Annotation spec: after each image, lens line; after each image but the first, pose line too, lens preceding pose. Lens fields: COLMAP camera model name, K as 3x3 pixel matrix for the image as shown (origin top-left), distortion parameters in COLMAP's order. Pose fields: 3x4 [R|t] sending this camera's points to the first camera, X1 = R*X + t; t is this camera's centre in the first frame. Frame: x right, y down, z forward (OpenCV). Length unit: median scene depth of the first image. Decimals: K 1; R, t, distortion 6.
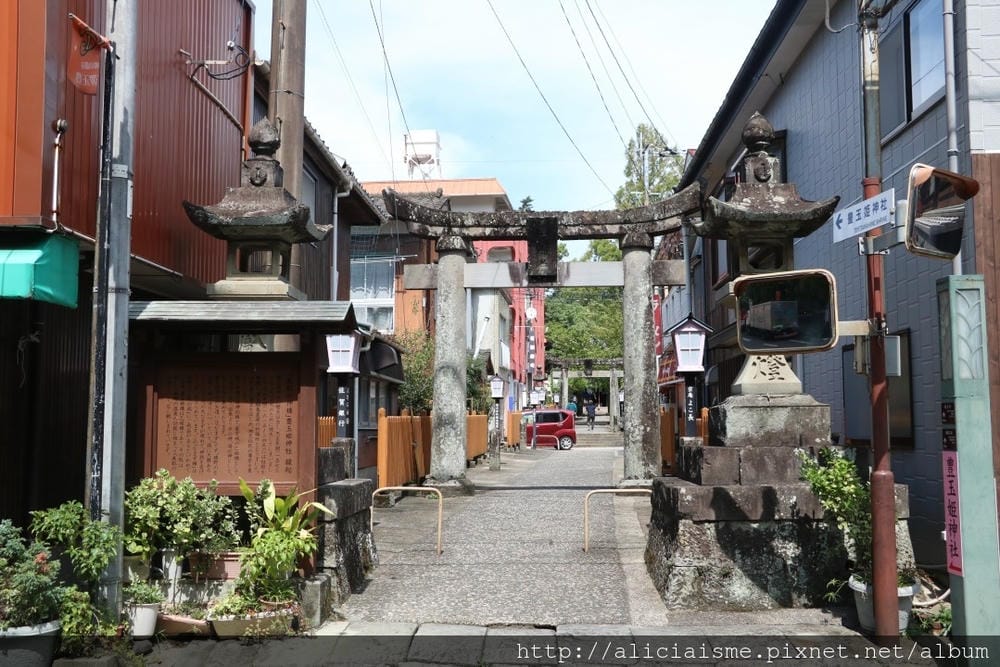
lens RADIAL K [[1101.7, 0, 500.0], [0, 1101.7, 333.5], [0, 0, 1]] dist [-0.087779, 0.035158]
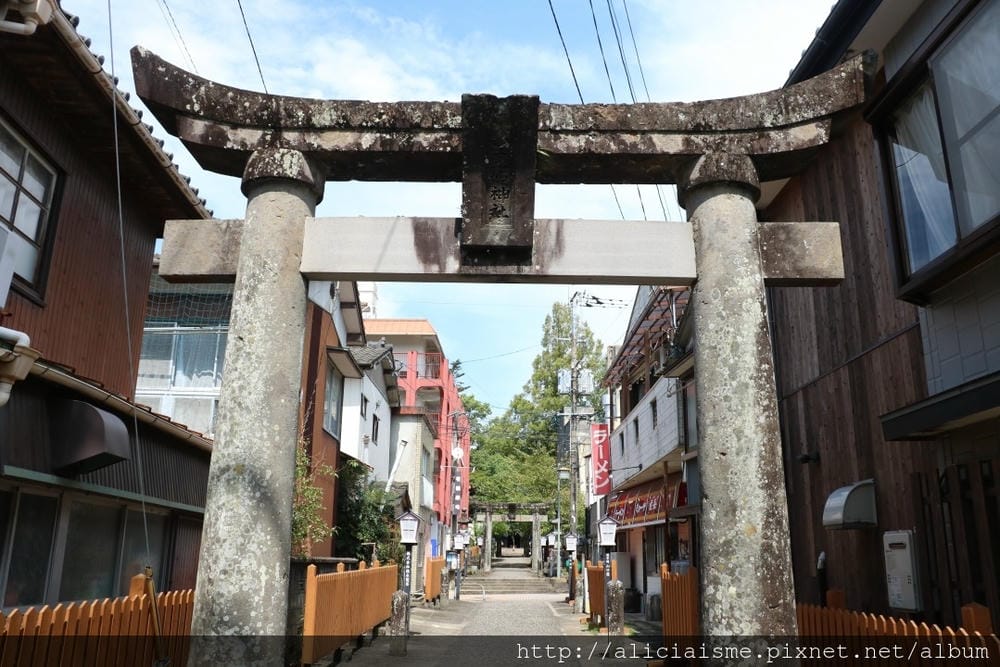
lens RADIAL K [[827.7, 0, 500.0], [0, 827.7, 333.5], [0, 0, 1]] dist [-0.140336, 0.007658]
pose [[0.996483, 0.037683, 0.074842, 0.009874], [-0.023160, 0.982241, -0.186191, 0.018525], [-0.080529, 0.183803, 0.979659, 0.381031]]
